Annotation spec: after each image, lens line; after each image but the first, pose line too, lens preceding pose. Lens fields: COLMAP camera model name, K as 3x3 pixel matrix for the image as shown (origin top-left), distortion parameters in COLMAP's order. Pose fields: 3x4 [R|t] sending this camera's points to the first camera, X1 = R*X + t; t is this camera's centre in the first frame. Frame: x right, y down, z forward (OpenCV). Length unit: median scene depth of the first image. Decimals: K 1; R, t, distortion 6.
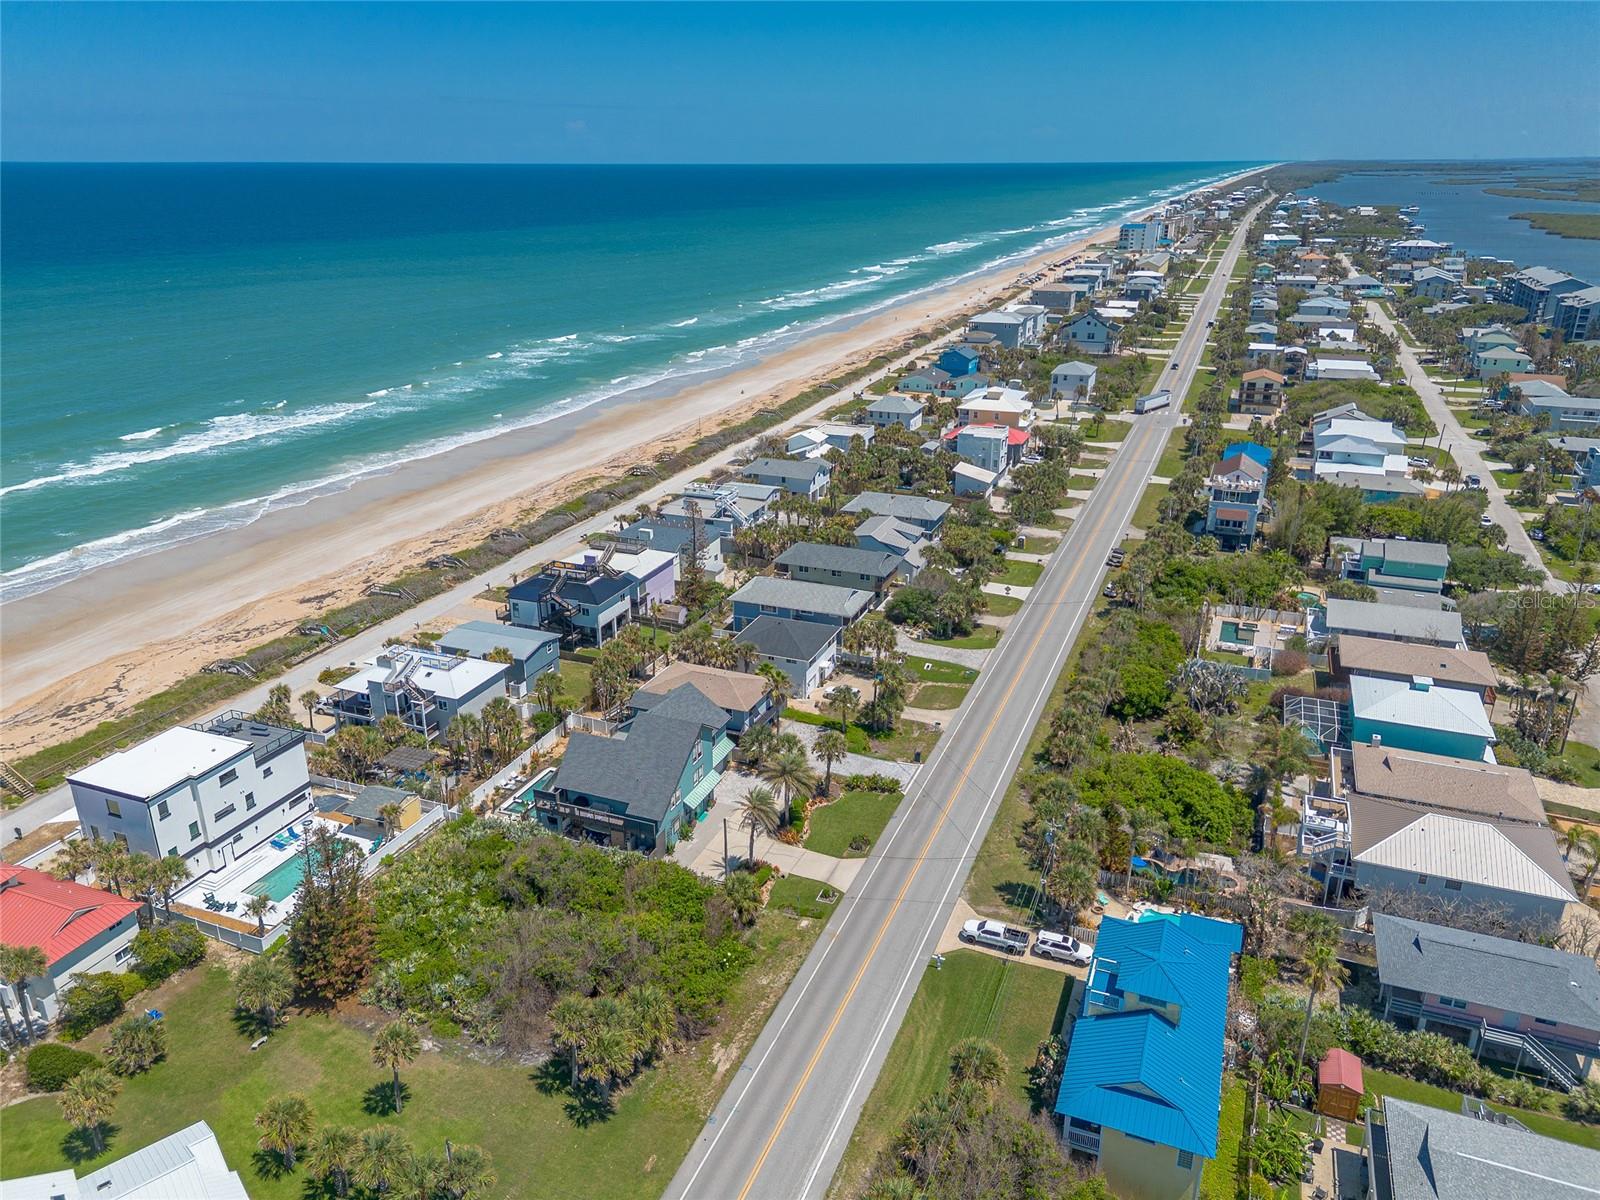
lens RADIAL K [[1137.0, 0, 800.0], [0, 1137.0, 600.0], [0, 0, 1]] dist [0.085187, -0.093103]
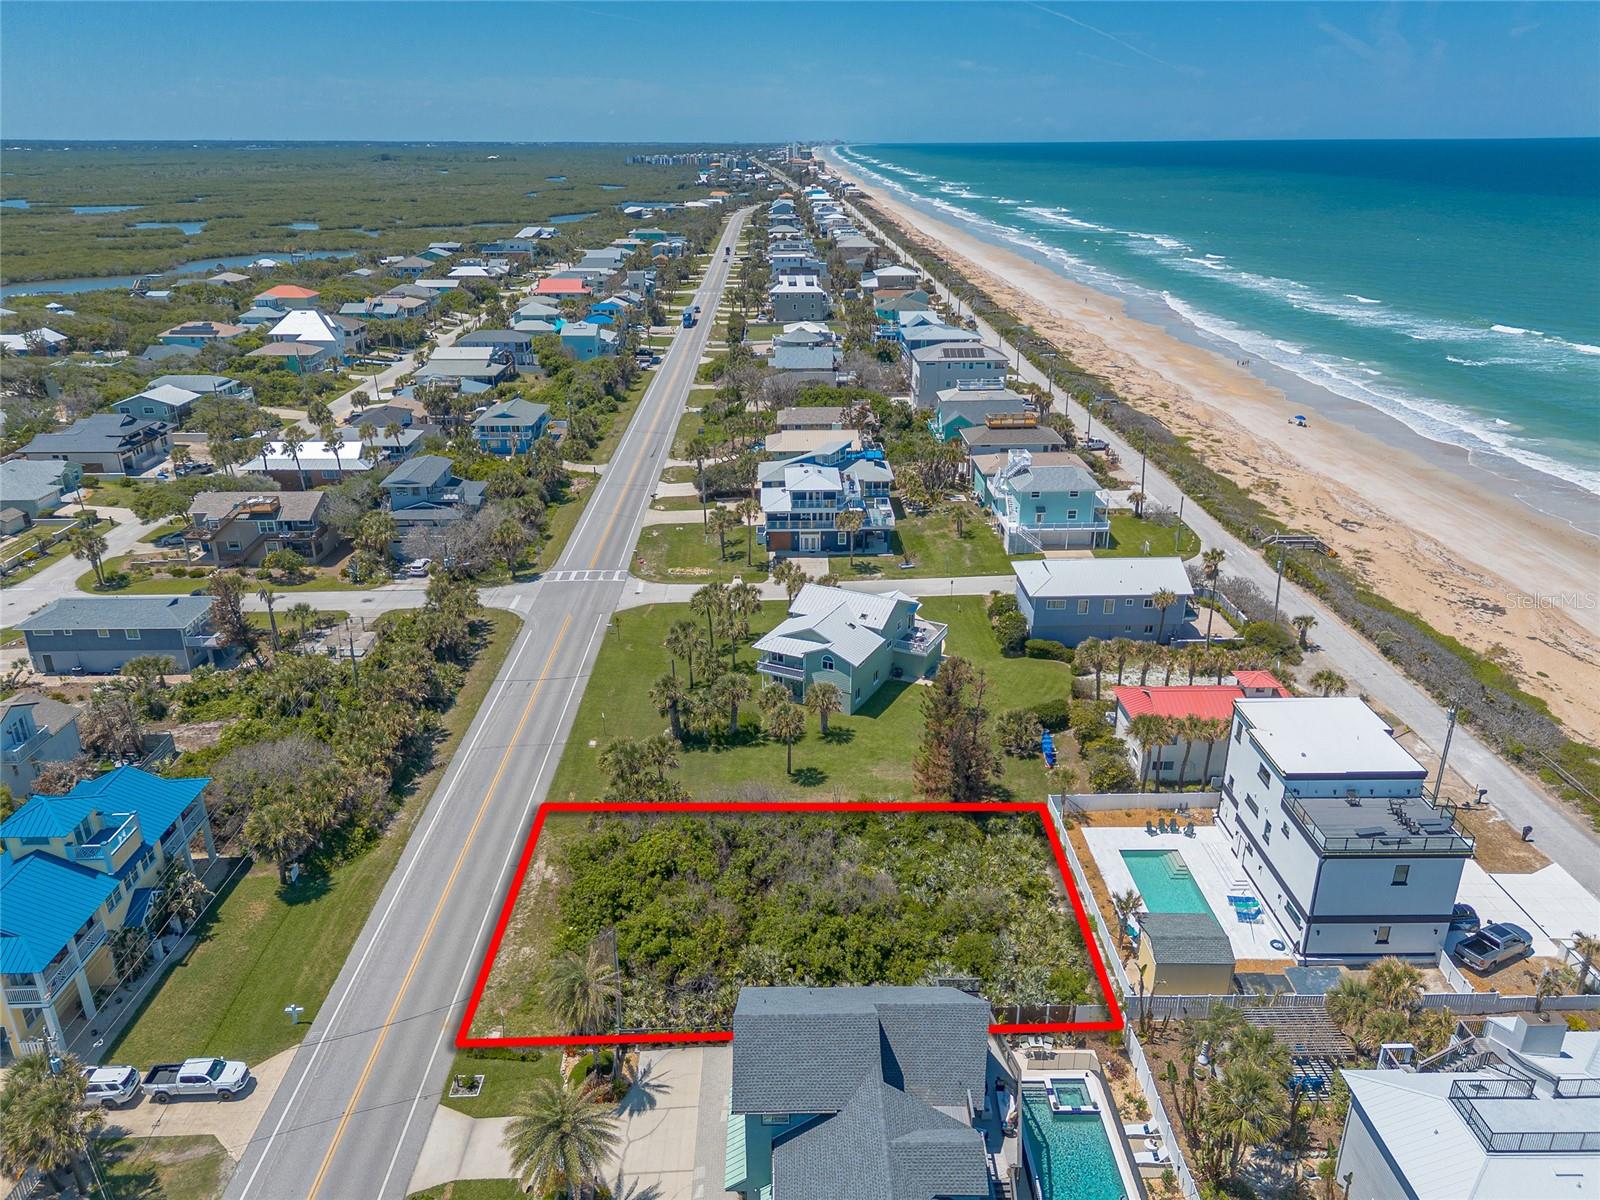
lens RADIAL K [[1127.6, 0, 798.5], [0, 1127.6, 606.0], [0, 0, 1]] dist [0.088930, -0.100403]
pose [[-0.919710, 0.152156, -0.361914, 0.036055], [-0.136764, 0.739931, 0.658633, -0.313759], [0.368007, 0.655248, -0.659713, 1.071480]]
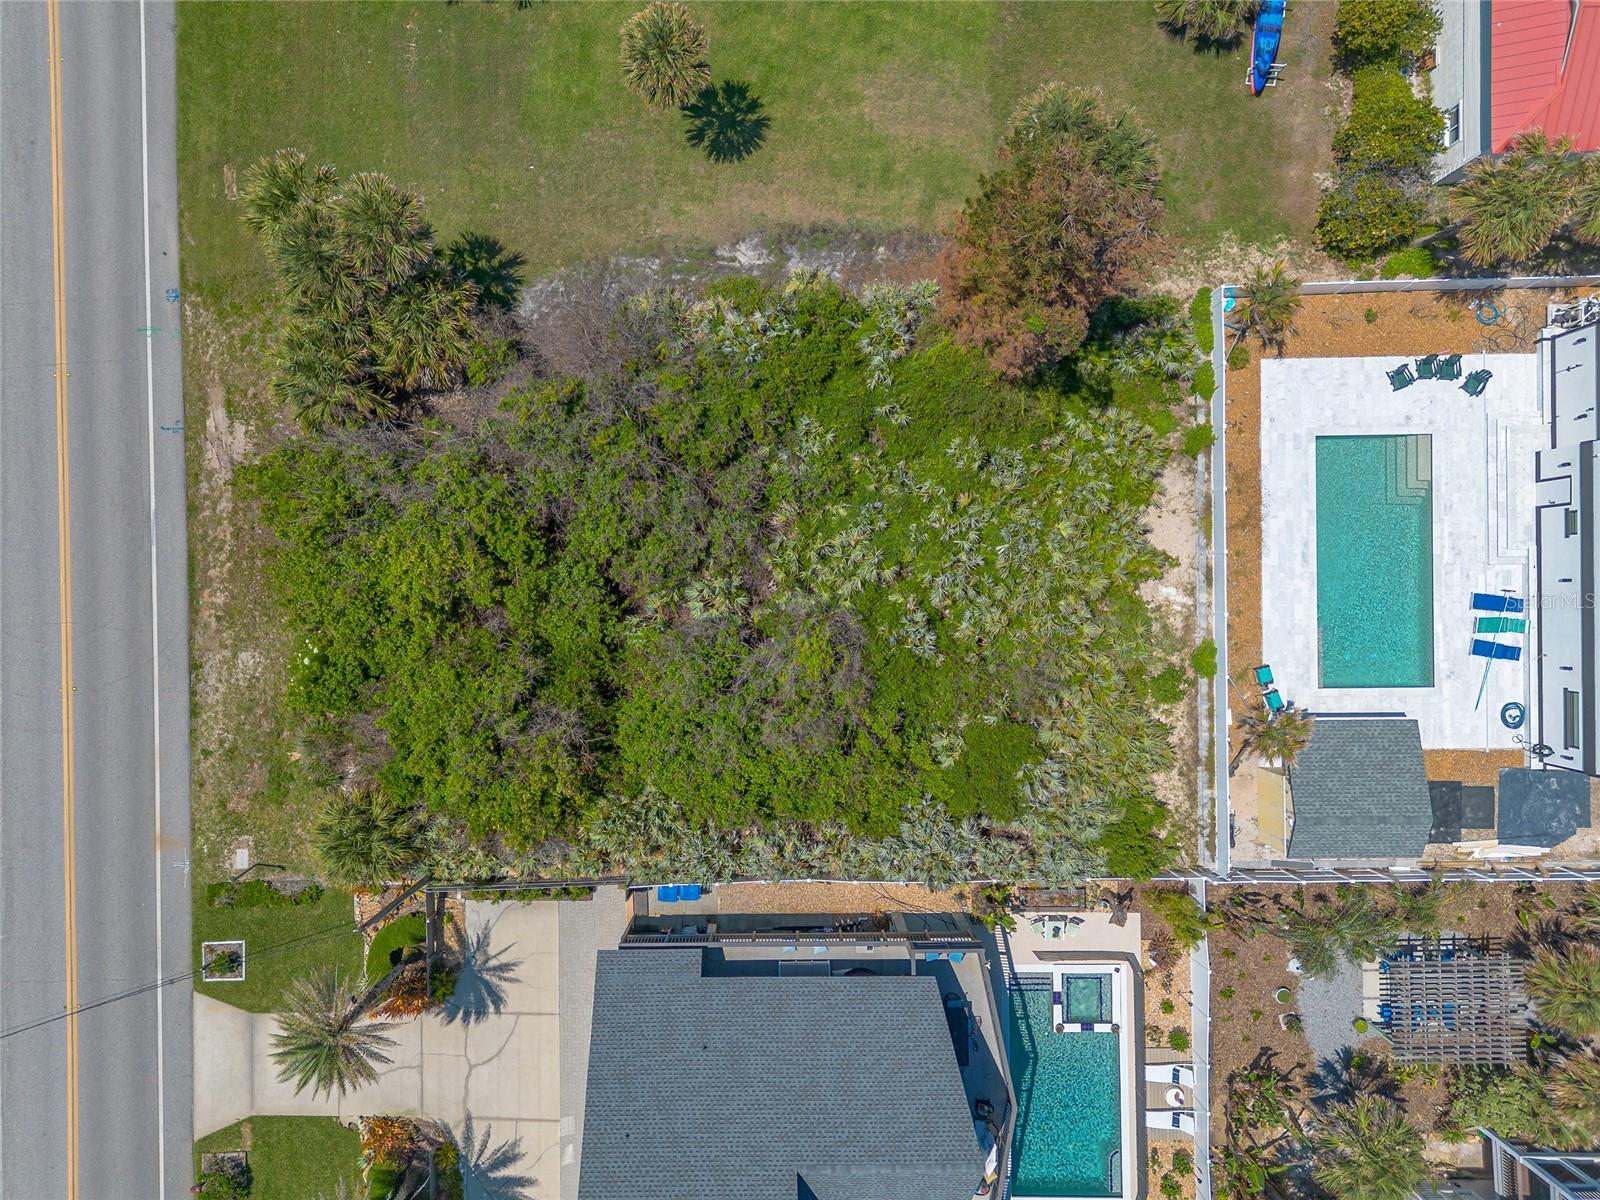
lens RADIAL K [[1127.6, 0, 798.5], [0, 1127.6, 606.0], [0, 0, 1]] dist [0.088930, -0.100403]
pose [[-0.921643, 0.387954, 0.008149, -0.194946], [-0.132961, -0.335459, 0.932625, -0.114293], [0.364549, 0.858463, 0.360756, 0.653367]]
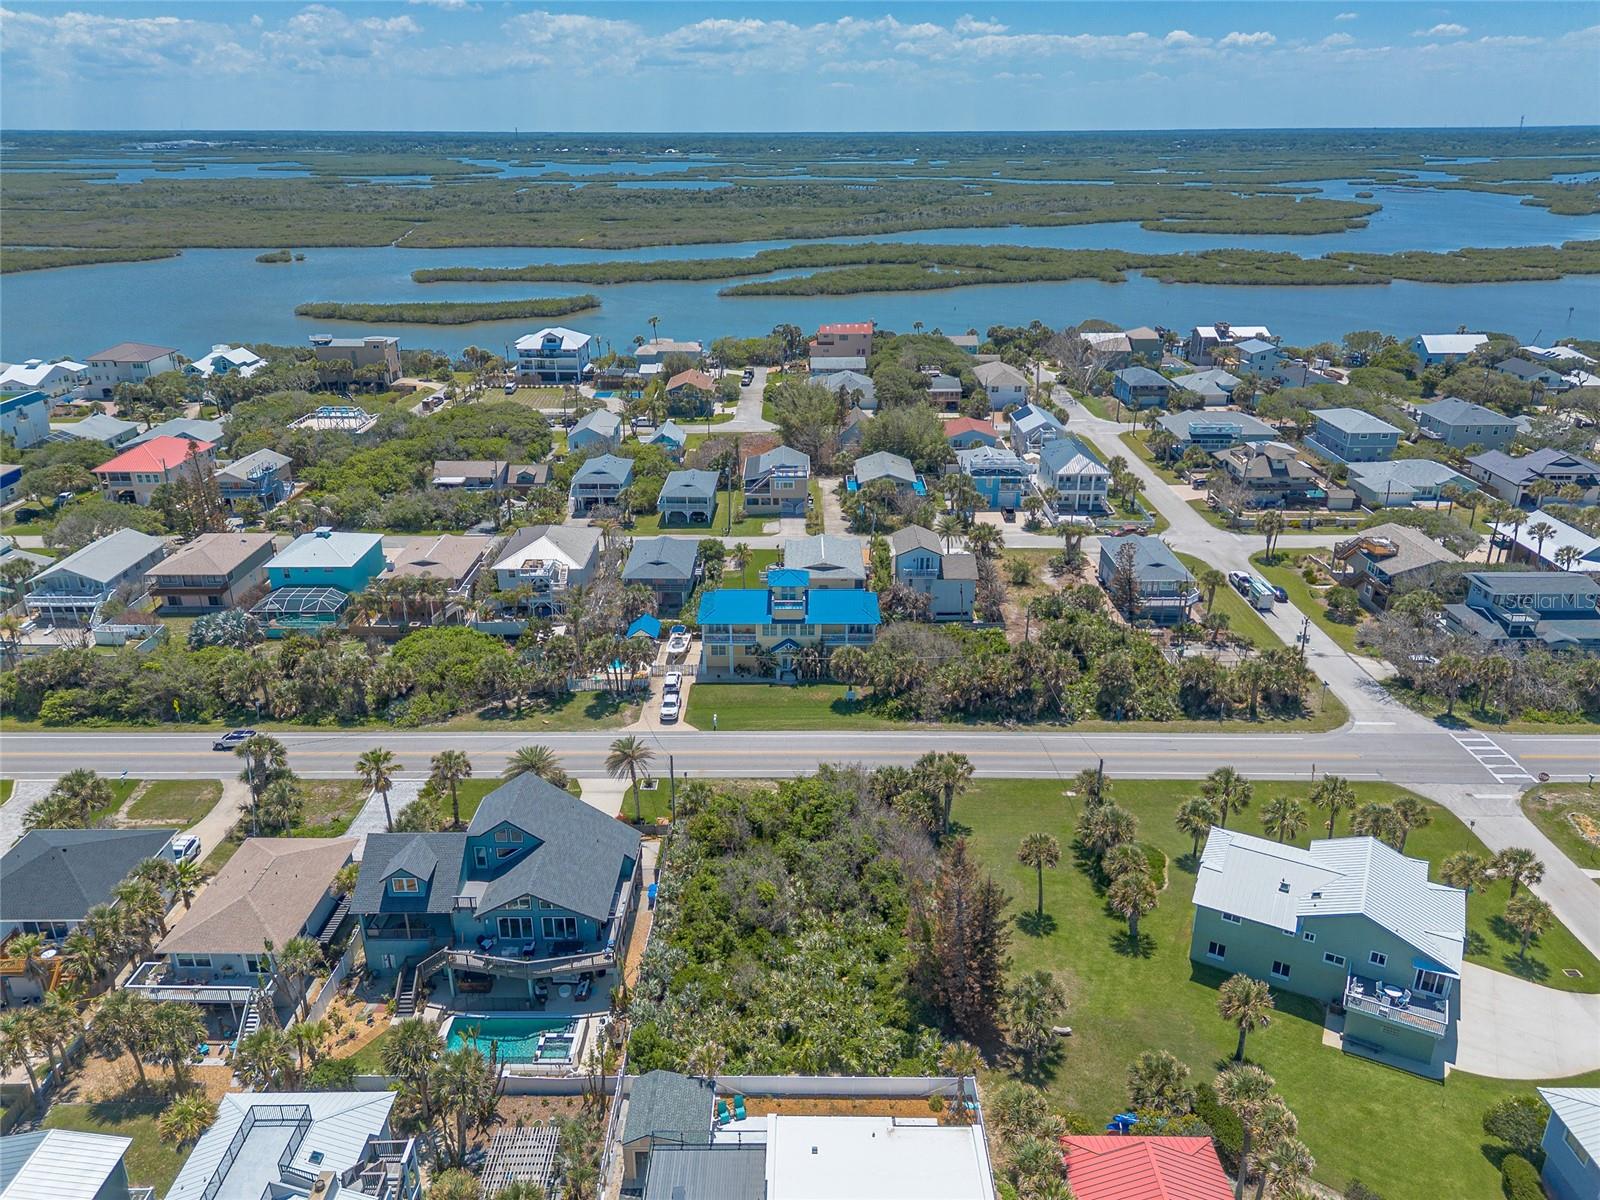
lens RADIAL K [[1139.9, 0, 796.8], [0, 1139.9, 596.6], [0, 0, 1]] dist [0.058994, -0.049934]
pose [[-0.369167, -0.347679, 0.861879, -0.724505], [0.335642, 0.814916, 0.472500, -0.279740], [-0.866637, 0.463714, -0.184145, 0.811173]]
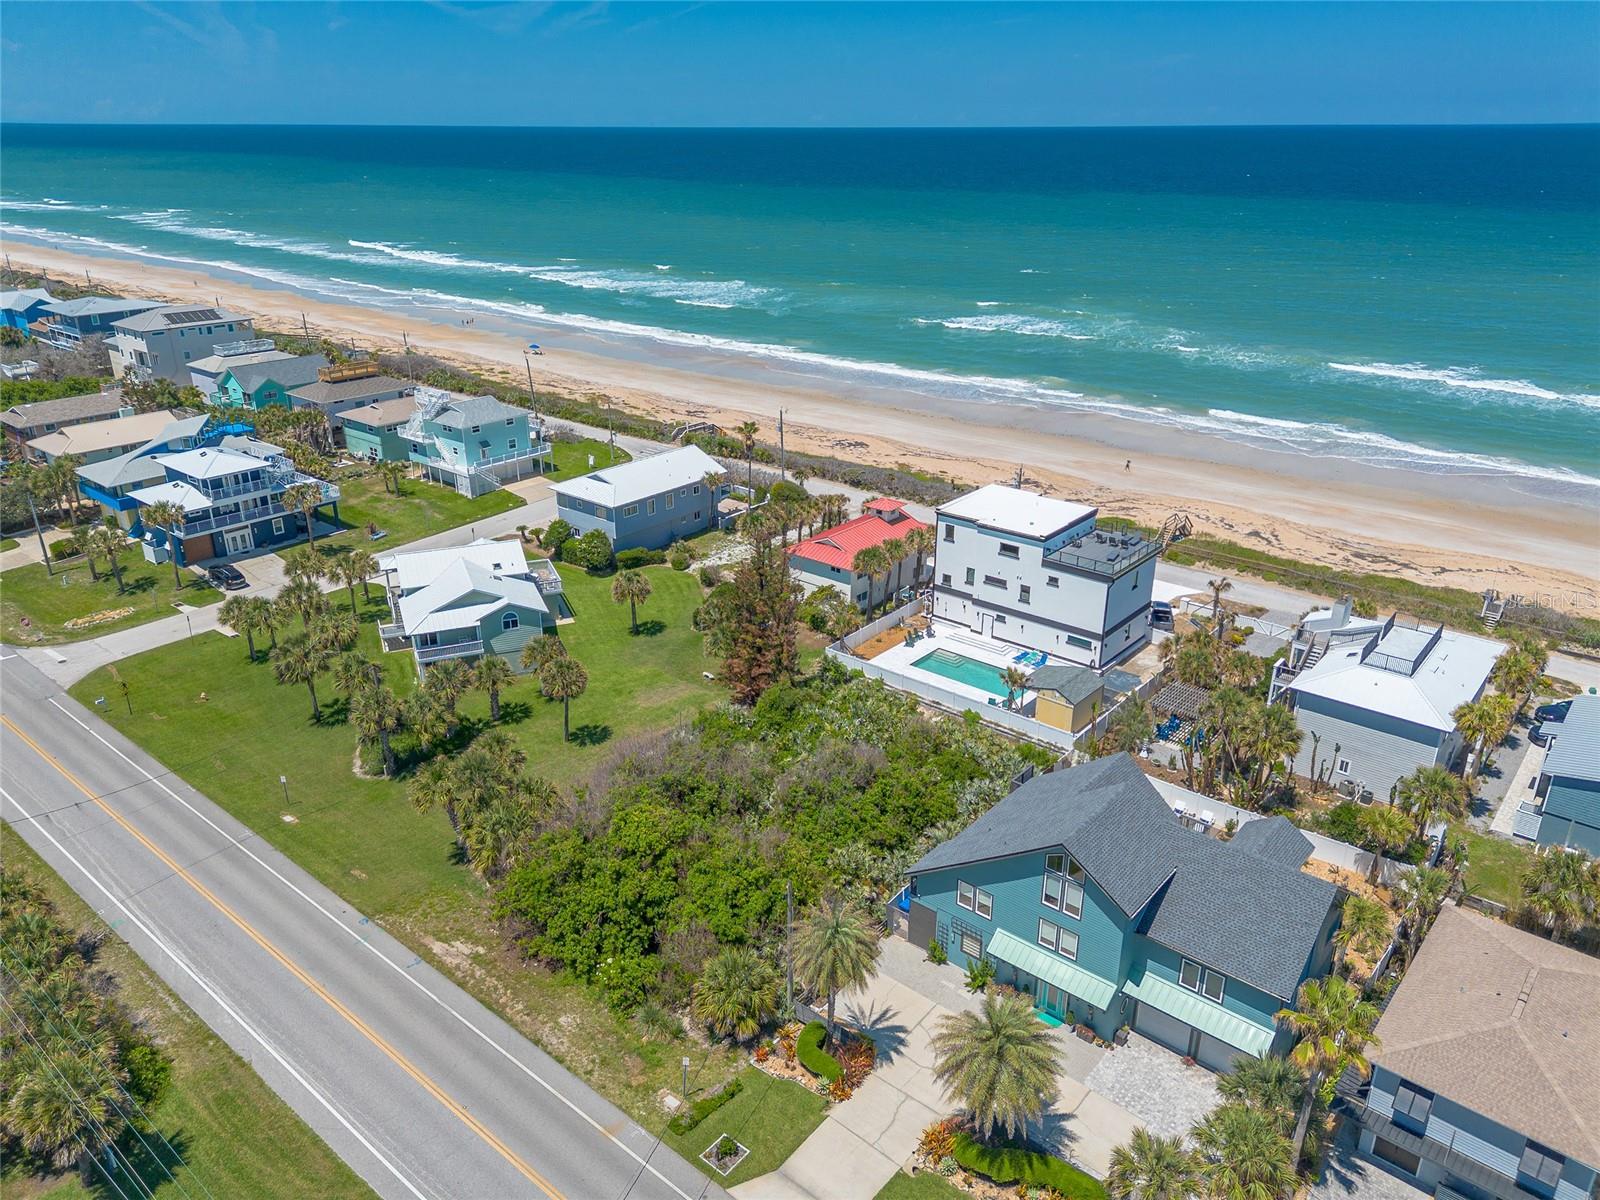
lens RADIAL K [[1127.6, 0, 798.5], [0, 1127.6, 606.0], [0, 0, 1]] dist [0.088930, -0.100403]
pose [[-0.308083, 0.371023, -0.876029, 0.290557], [-0.341074, 0.816531, 0.465773, -0.139128], [0.888118, 0.442288, -0.125013, 0.803258]]
